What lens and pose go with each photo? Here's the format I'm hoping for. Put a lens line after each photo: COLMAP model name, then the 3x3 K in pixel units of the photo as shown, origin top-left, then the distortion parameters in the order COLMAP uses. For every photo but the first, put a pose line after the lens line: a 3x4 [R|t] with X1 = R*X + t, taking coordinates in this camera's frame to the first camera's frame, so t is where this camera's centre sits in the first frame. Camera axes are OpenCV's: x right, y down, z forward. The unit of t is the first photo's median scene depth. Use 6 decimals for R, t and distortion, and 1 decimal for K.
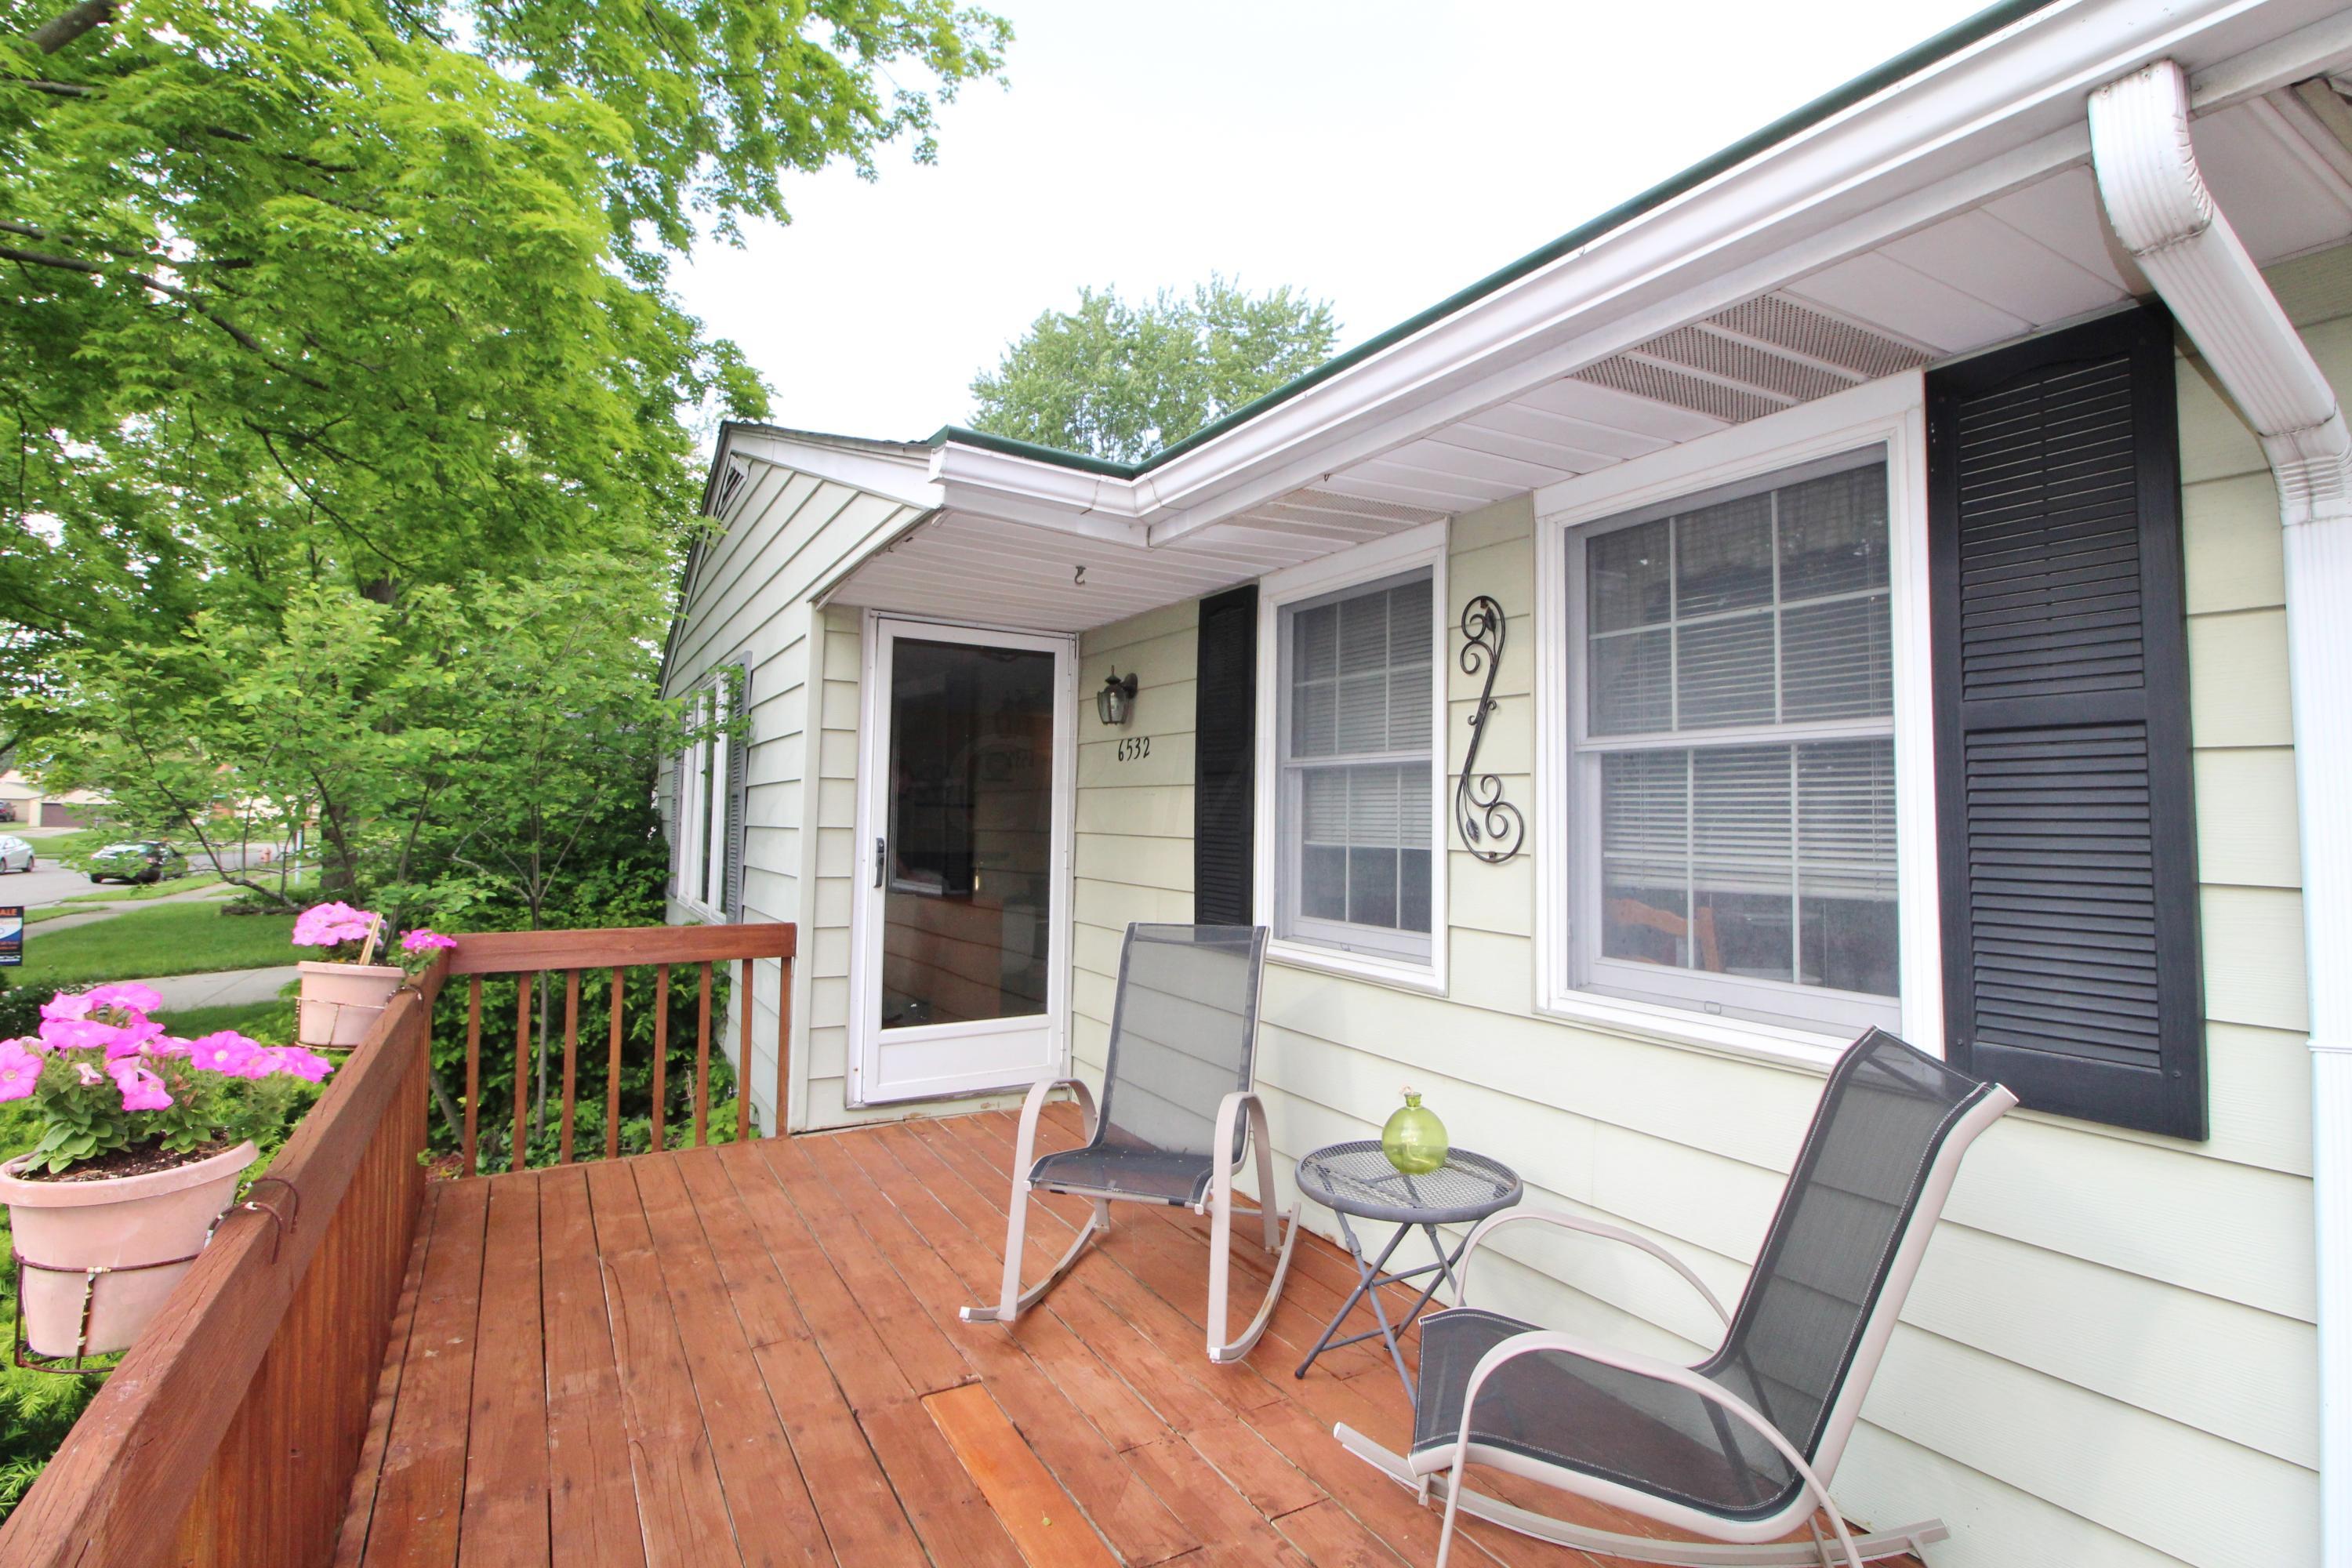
lens RADIAL K [[1094.6, 0, 1179.0], [0, 1094.6, 774.8], [0, 0, 1]] dist [0.001935, -0.000052]
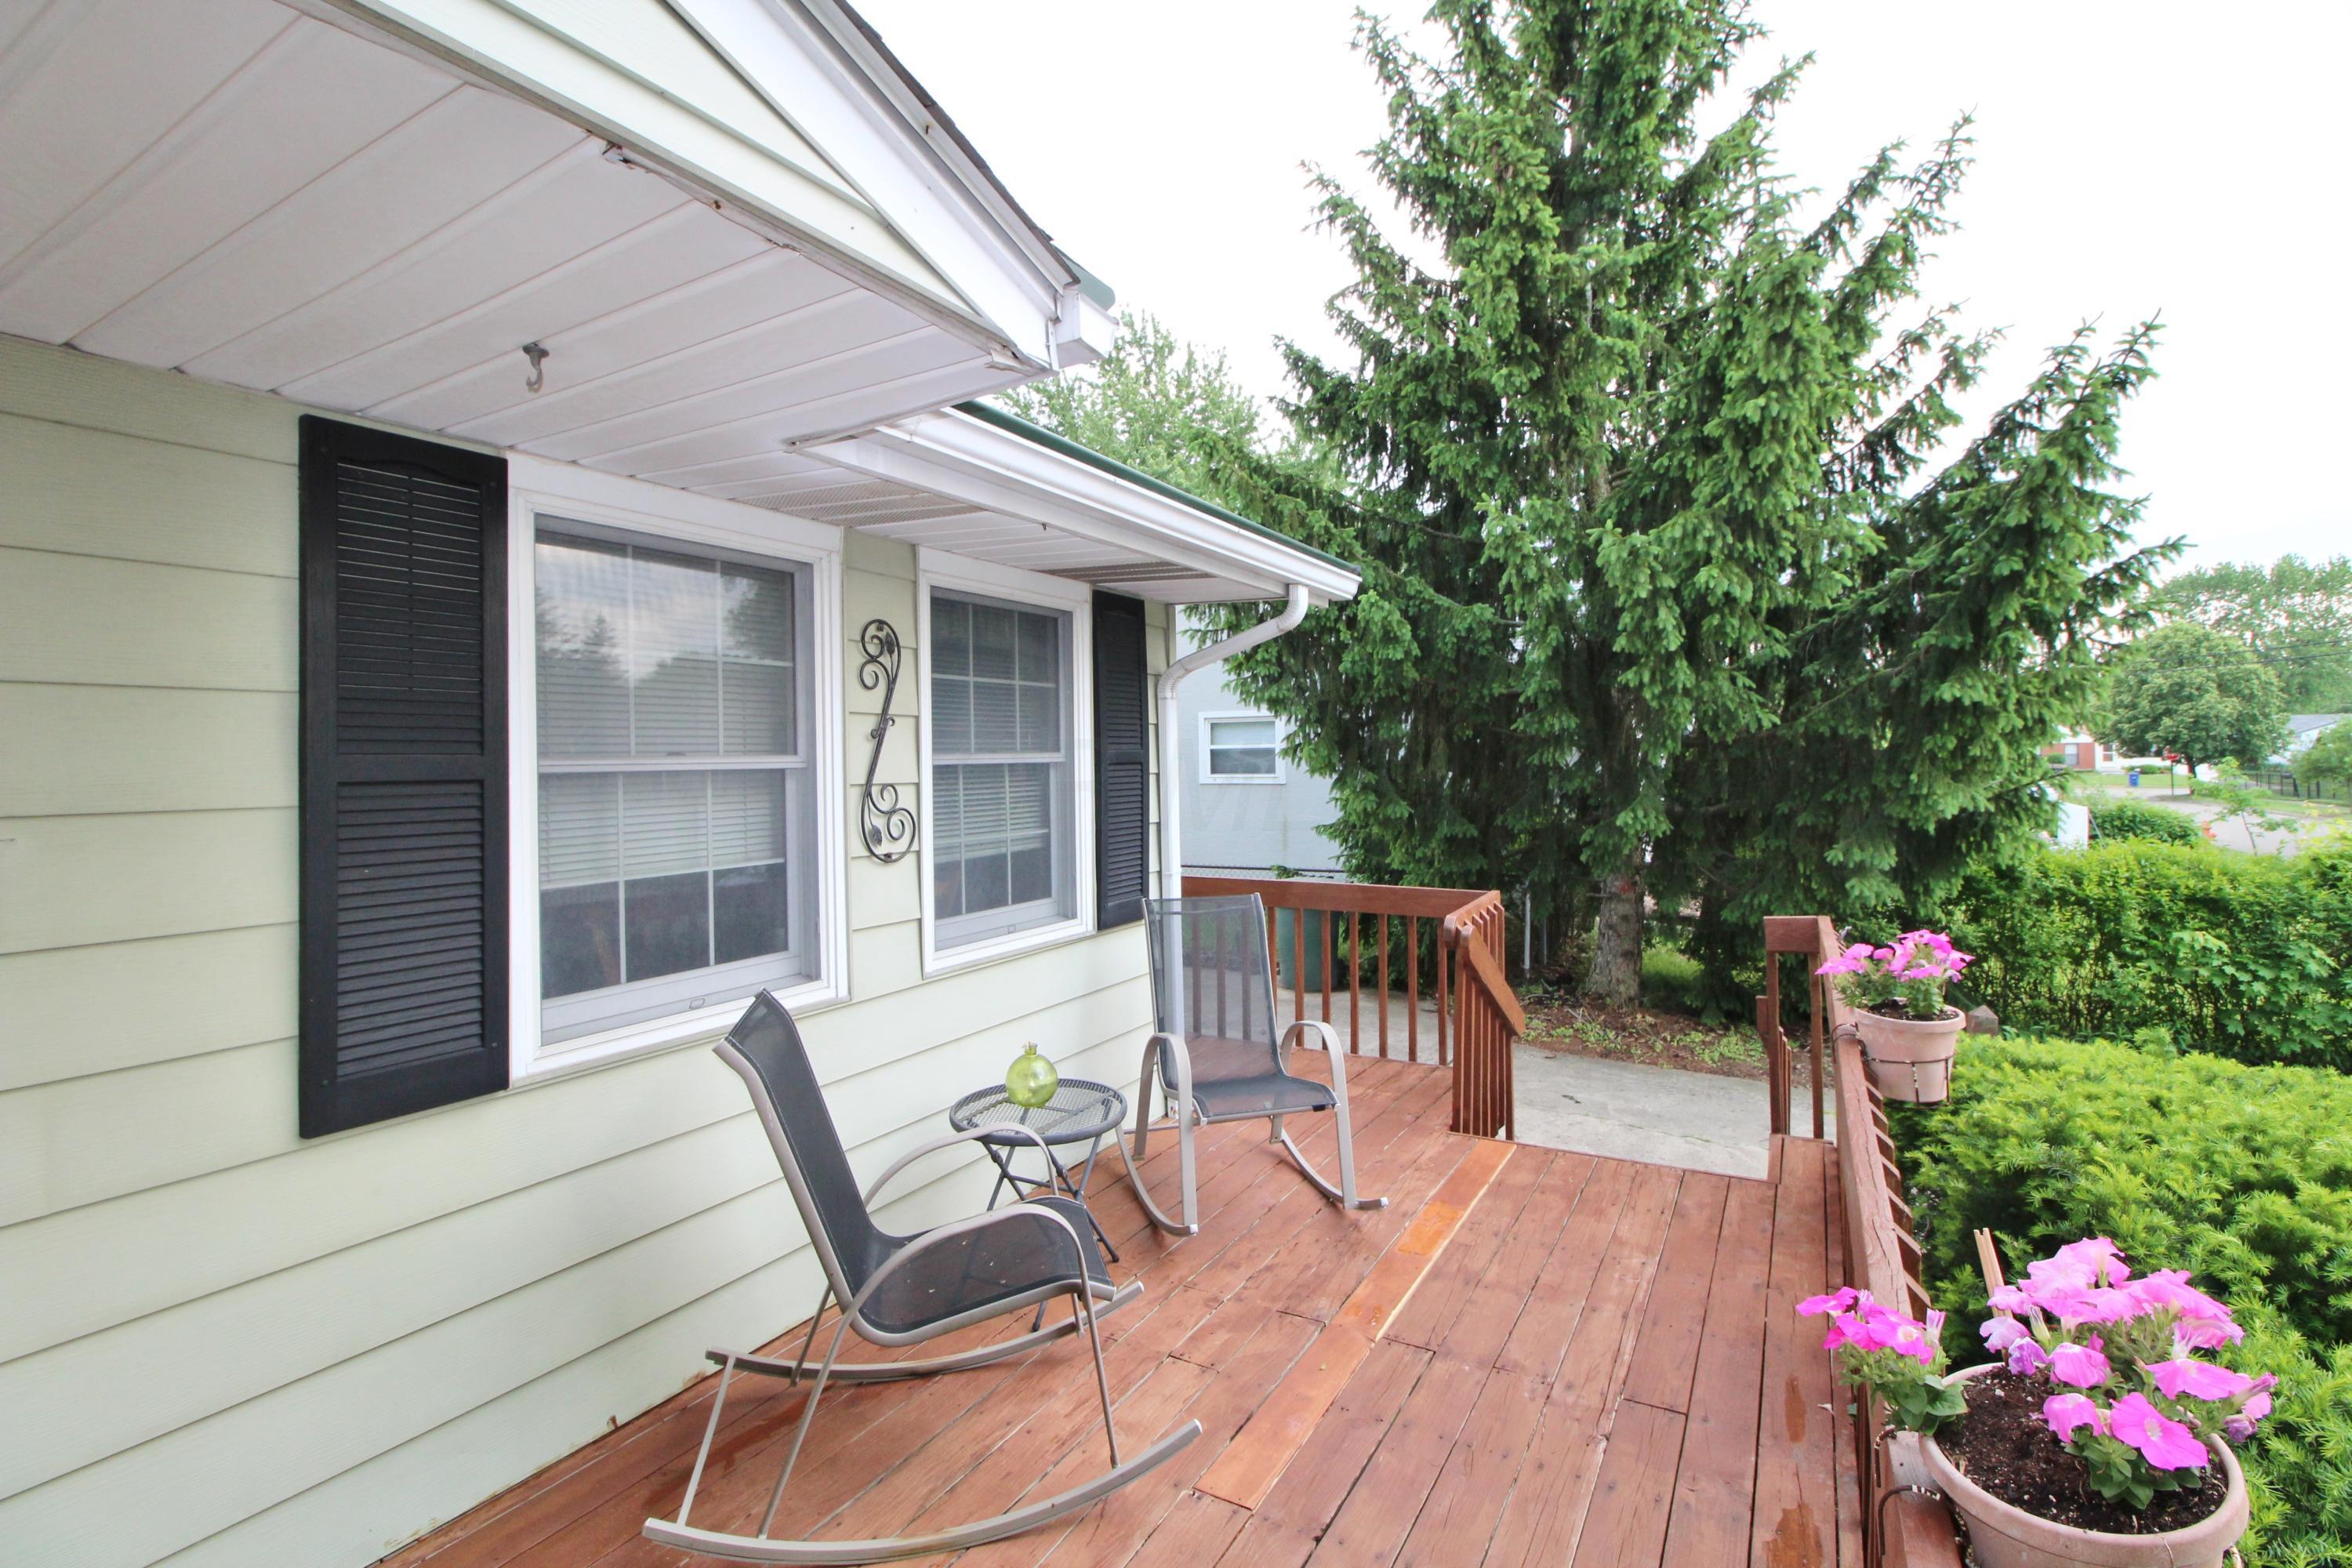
lens RADIAL K [[1094.6, 0, 1181.7], [0, 1094.6, 776.2], [0, 0, 1]] dist [0.001935, -0.000052]
pose [[-0.500427, -0.025505, 0.865403, -0.829331], [-0.028393, 0.999512, 0.013039, -0.031084], [-0.865313, -0.018047, -0.500907, 1.302154]]
